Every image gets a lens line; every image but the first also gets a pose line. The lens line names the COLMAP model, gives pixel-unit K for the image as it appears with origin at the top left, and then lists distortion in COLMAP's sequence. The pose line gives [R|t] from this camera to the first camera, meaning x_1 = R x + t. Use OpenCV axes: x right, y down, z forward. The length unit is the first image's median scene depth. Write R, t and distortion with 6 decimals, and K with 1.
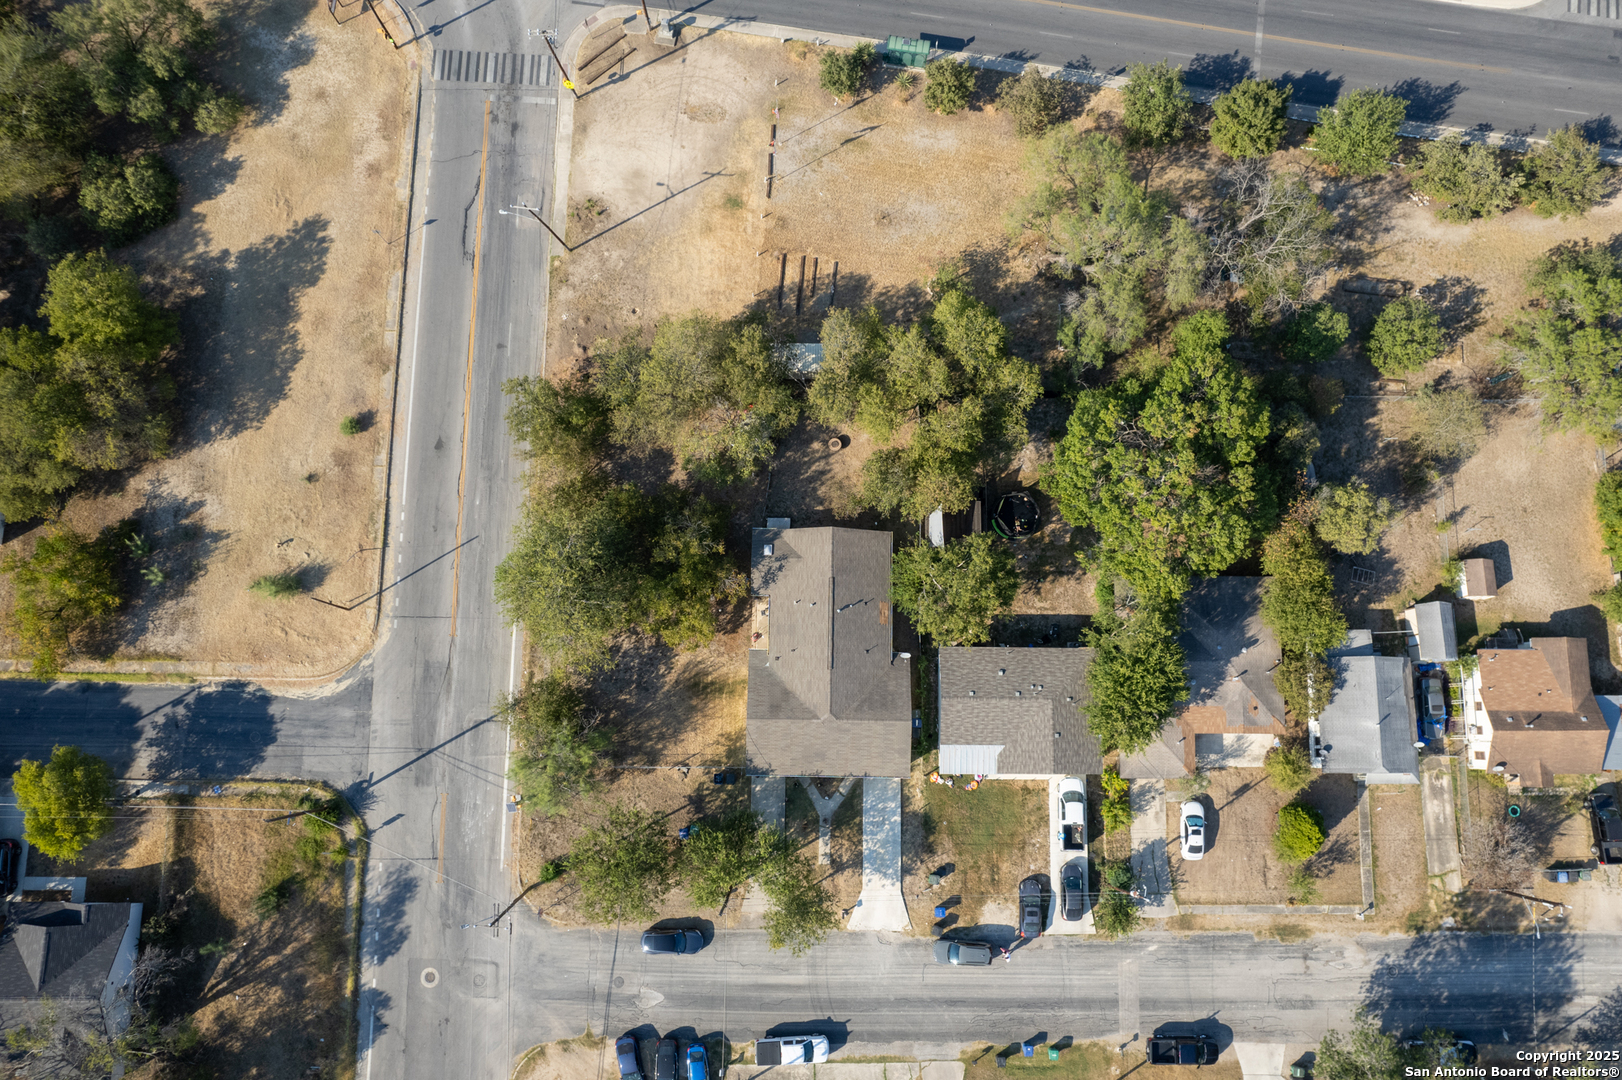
lens RADIAL K [[1059.2, 0, 818.5], [0, 1059.2, 552.9], [0, 0, 1]] dist [-0.083239, 0.073407]
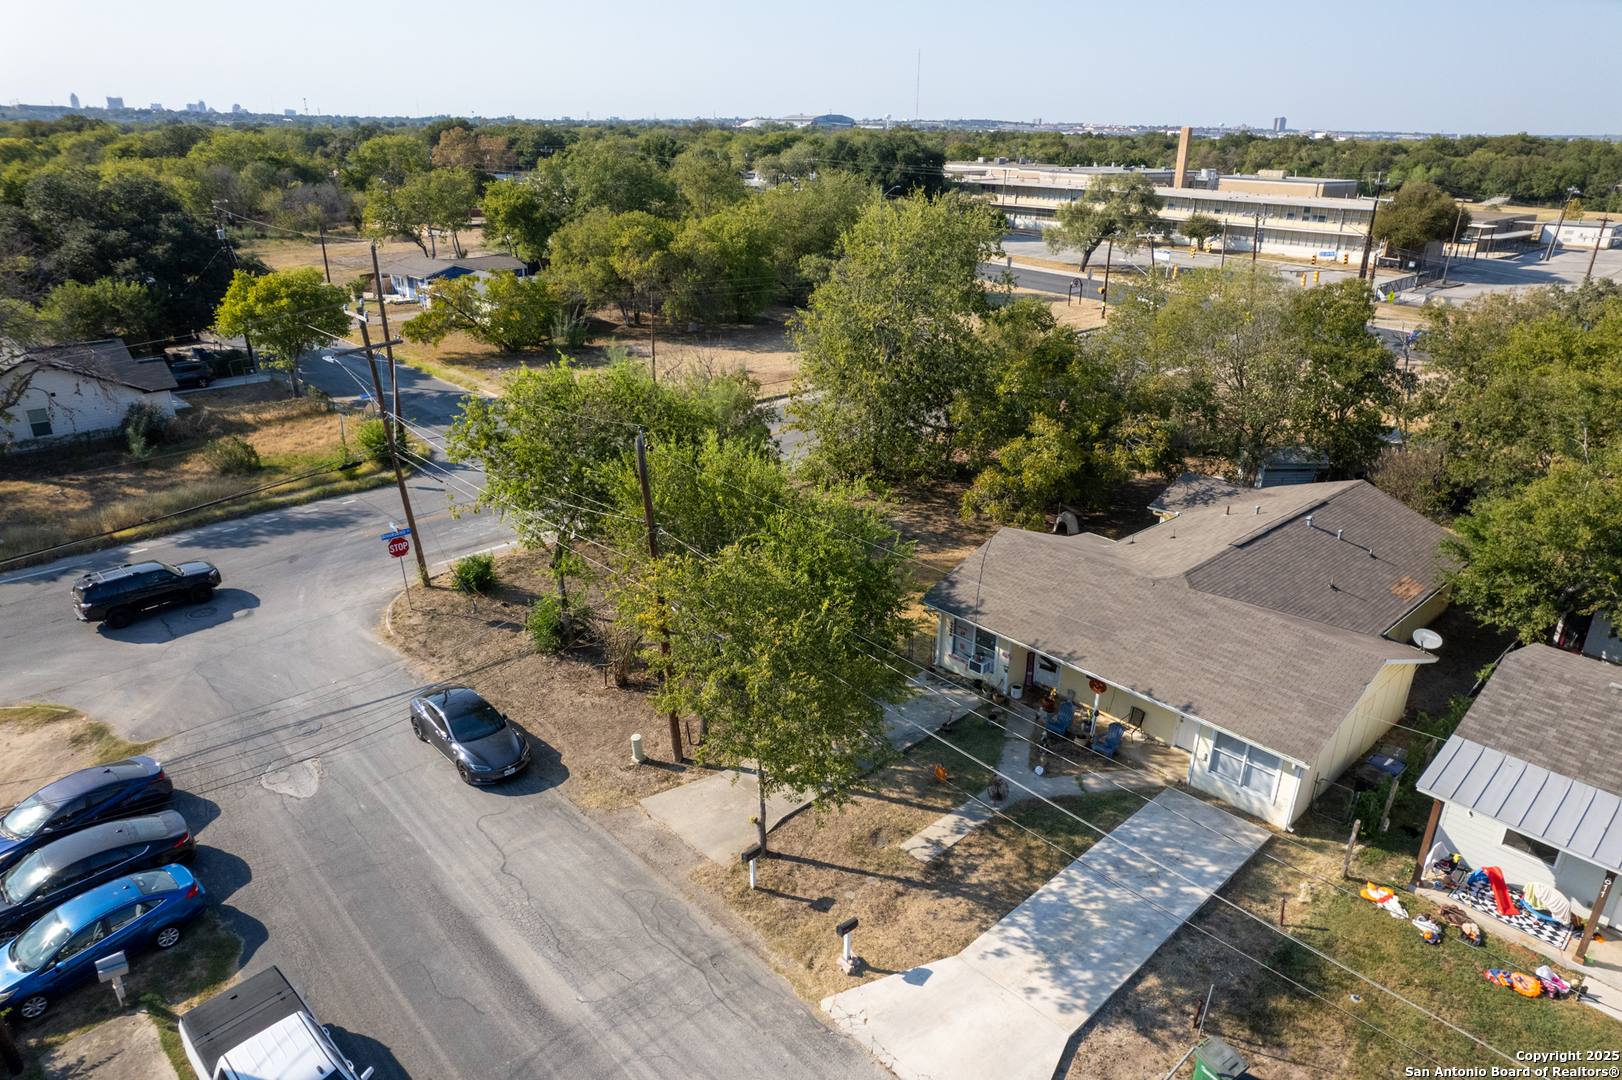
lens RADIAL K [[1036.8, 0, 820.6], [0, 1036.8, 551.1], [0, 0, 1]] dist [-0.082926, 0.075325]
pose [[0.694379, 0.274550, -0.665177, 0.165856], [-0.711084, 0.403650, -0.575696, 0.454468], [0.110441, 0.872748, 0.475514, 0.767395]]
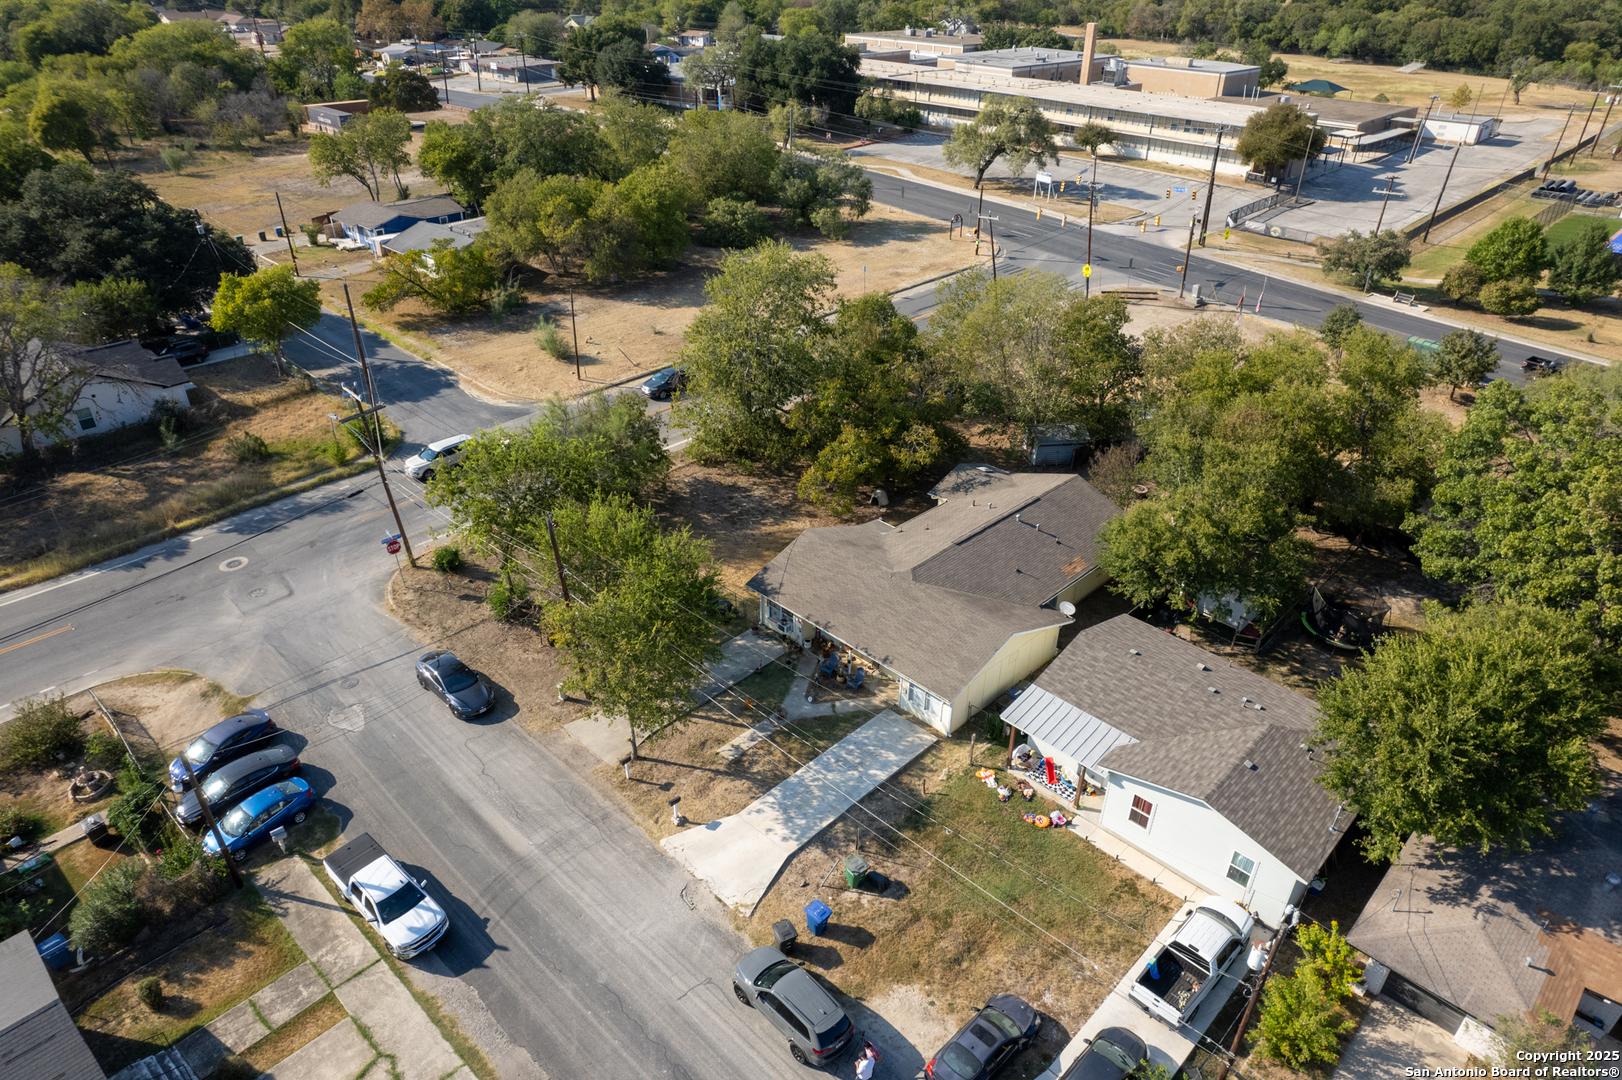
lens RADIAL K [[1036.8, 0, 820.6], [0, 1036.8, 551.1], [0, 0, 1]] dist [-0.082926, 0.075325]
pose [[0.725159, 0.357116, -0.588738, 0.314398], [-0.680401, 0.503018, -0.532942, 0.489173], [0.105824, 0.787046, 0.607751, 0.598370]]
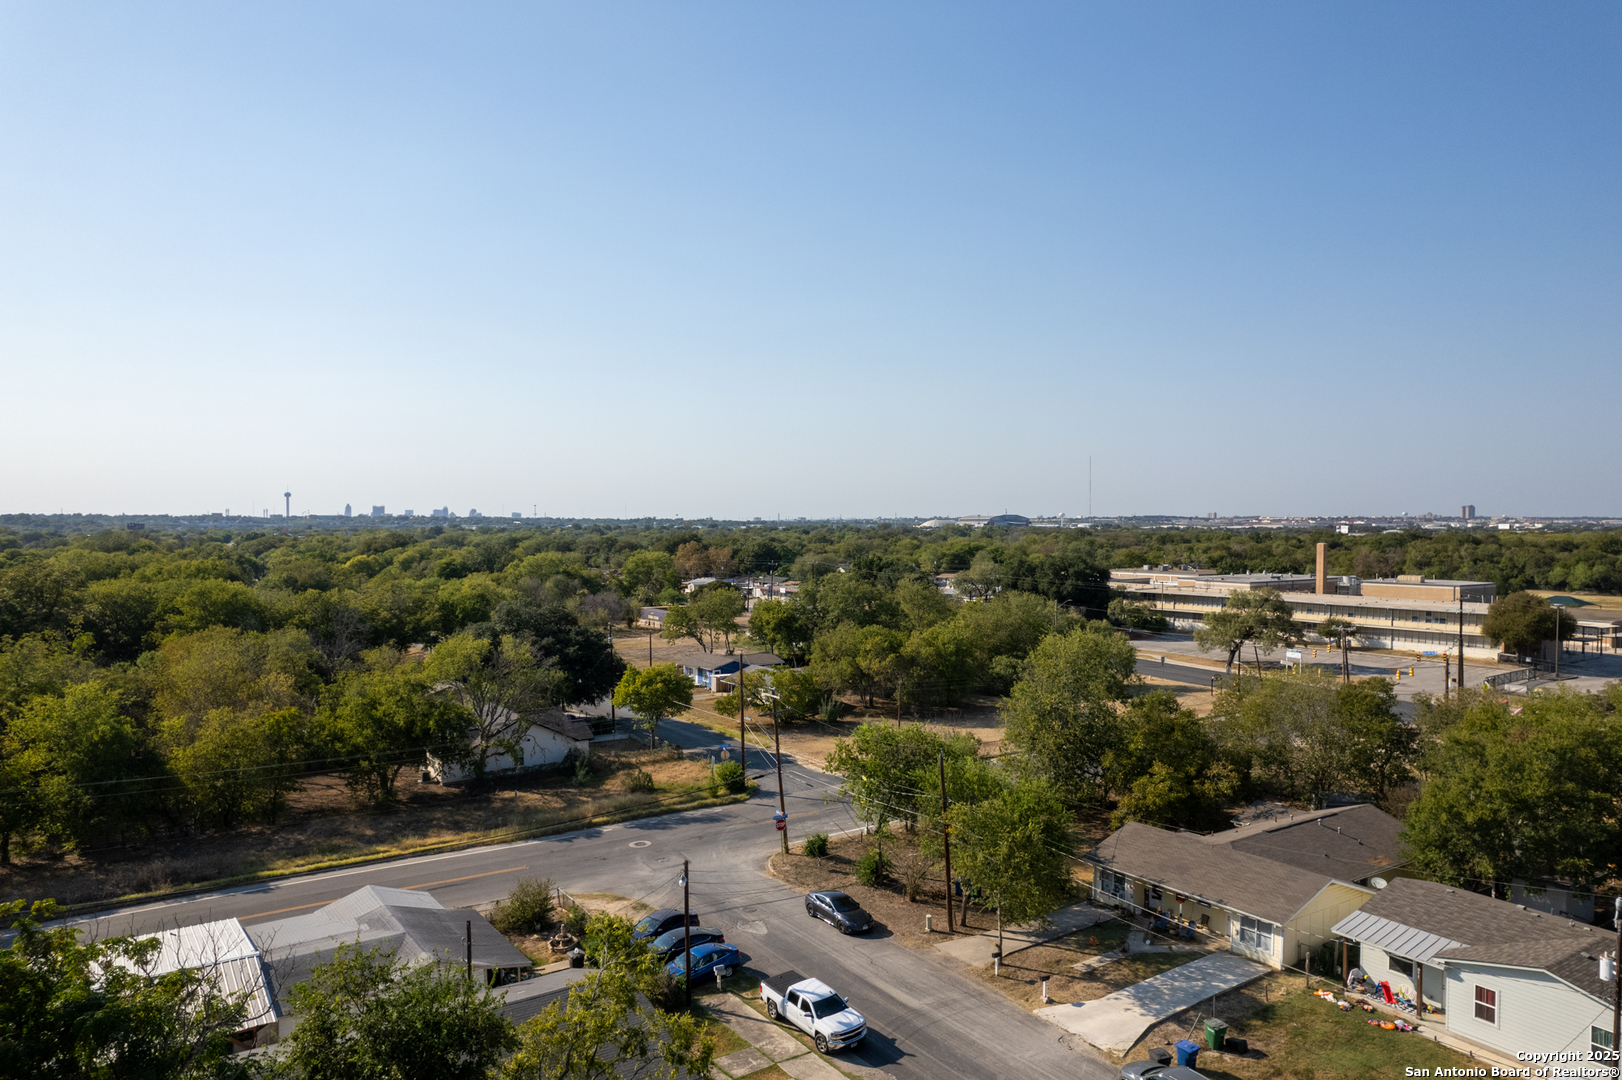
lens RADIAL K [[1059.2, 0, 818.5], [0, 1059.2, 552.9], [0, 0, 1]] dist [-0.083239, 0.073407]
pose [[0.565559, 0.012904, -0.824607, 0.420098], [-0.812822, 0.177862, -0.554694, 0.713023], [0.139509, 0.983971, 0.111080, 0.667248]]
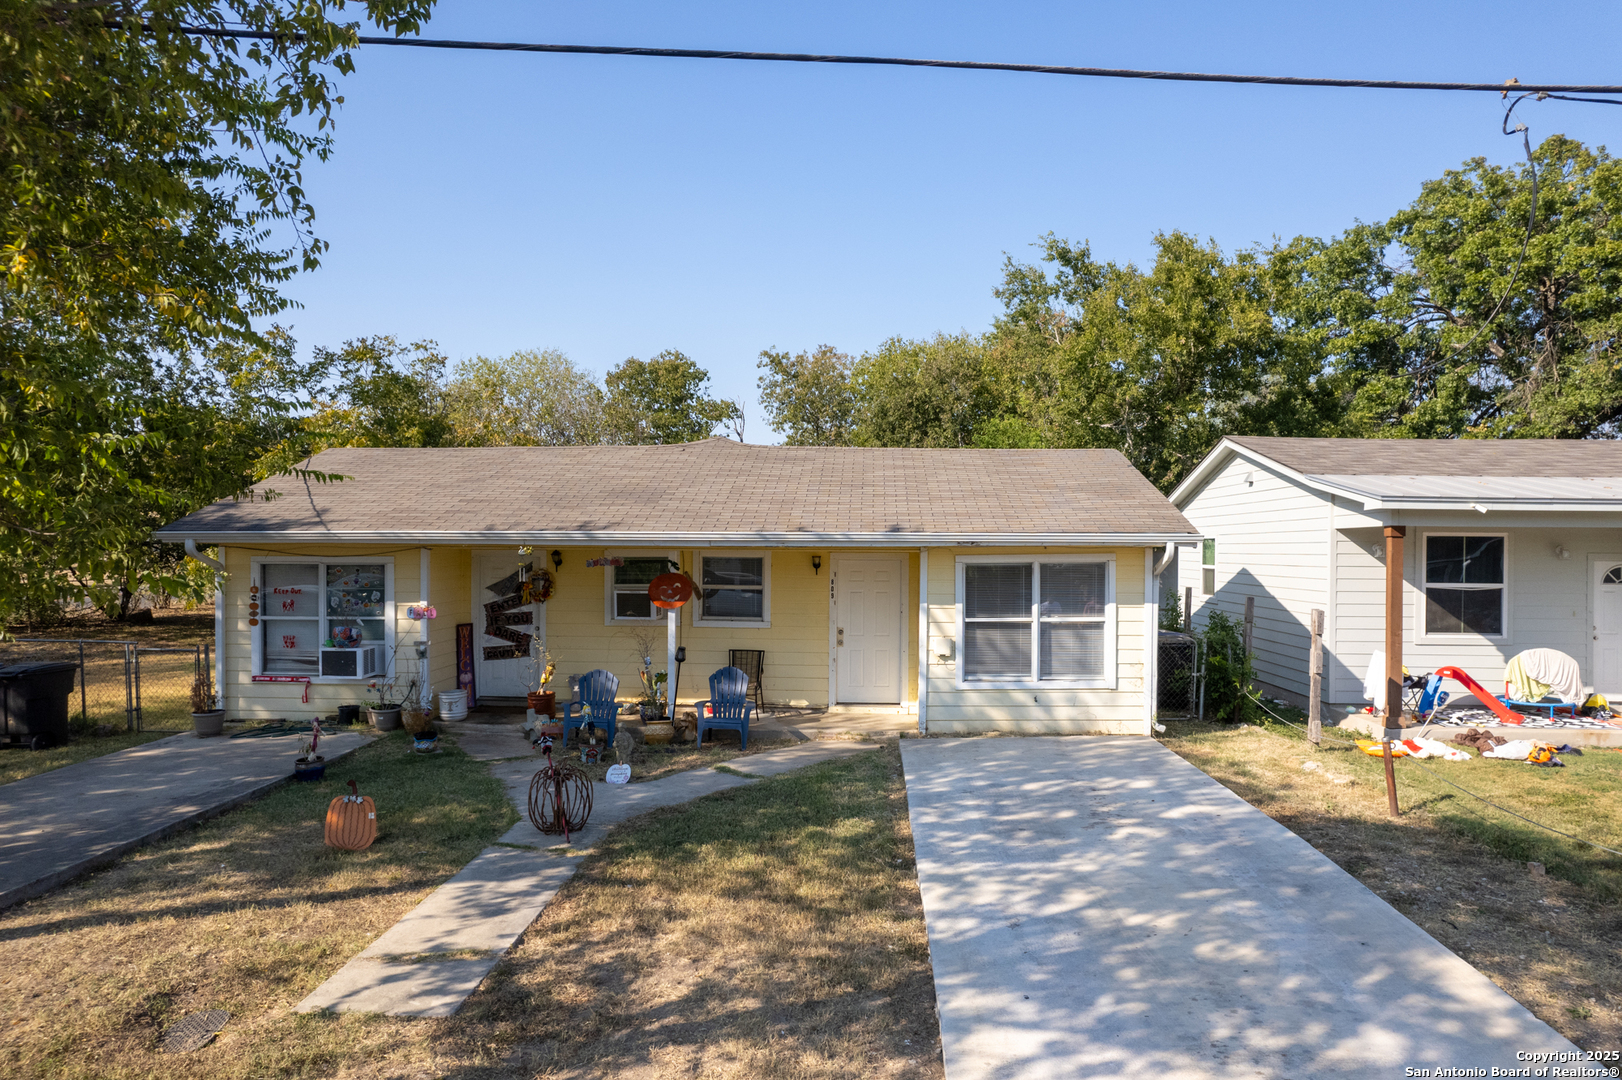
lens RADIAL K [[1059.2, 0, 818.5], [0, 1059.2, 552.9], [0, 0, 1]] dist [-0.083239, 0.073407]
pose [[0.999132, -0.007706, -0.040933, 0.038384], [-0.039114, 0.164259, -0.985642, 0.355439], [0.014319, 0.986387, 0.163815, 0.955472]]
